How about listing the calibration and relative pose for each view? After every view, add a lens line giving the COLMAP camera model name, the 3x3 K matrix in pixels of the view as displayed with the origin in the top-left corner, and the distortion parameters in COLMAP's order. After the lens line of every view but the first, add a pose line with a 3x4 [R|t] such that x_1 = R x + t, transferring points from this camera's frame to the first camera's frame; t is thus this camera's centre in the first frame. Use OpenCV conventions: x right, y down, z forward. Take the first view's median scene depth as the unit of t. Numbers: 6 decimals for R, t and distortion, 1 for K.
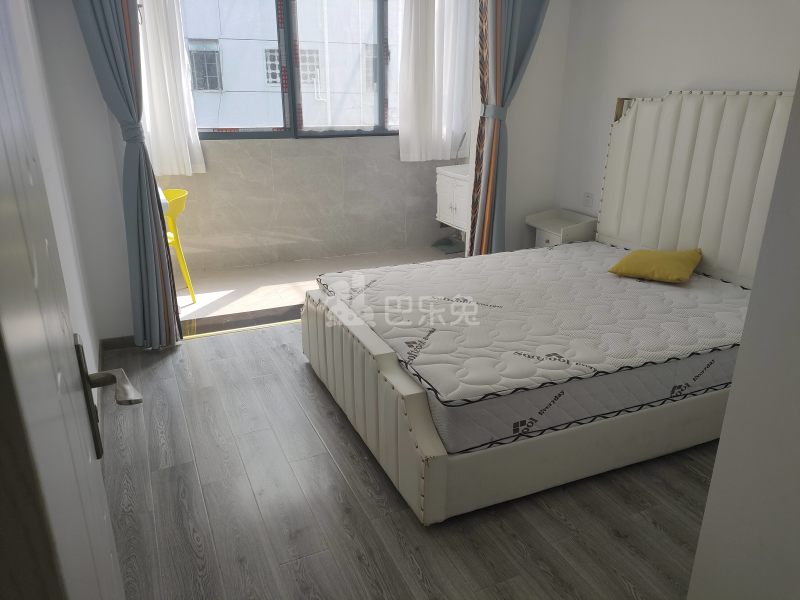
lens RADIAL K [[591.5, 0, 400.0], [0, 591.5, 300.0], [0, 0, 1]] dist [0.073463, -0.061238]
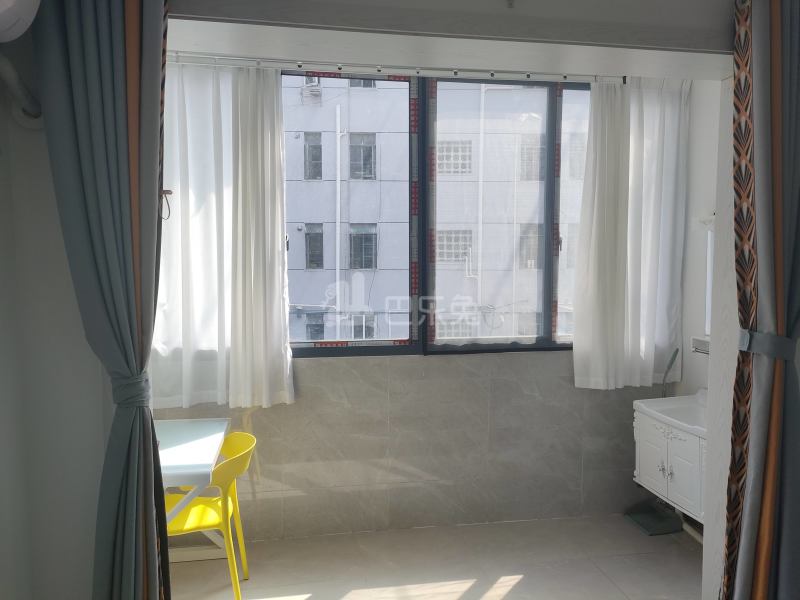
lens RADIAL K [[591.5, 0, 400.0], [0, 591.5, 300.0], [0, 0, 1]] dist [0.073463, -0.061238]
pose [[0.969015, 0.010416, -0.246781, -0.027652], [-0.076904, 0.962173, -0.261359, -0.143015], [0.234724, 0.272239, 0.933162, 0.305069]]
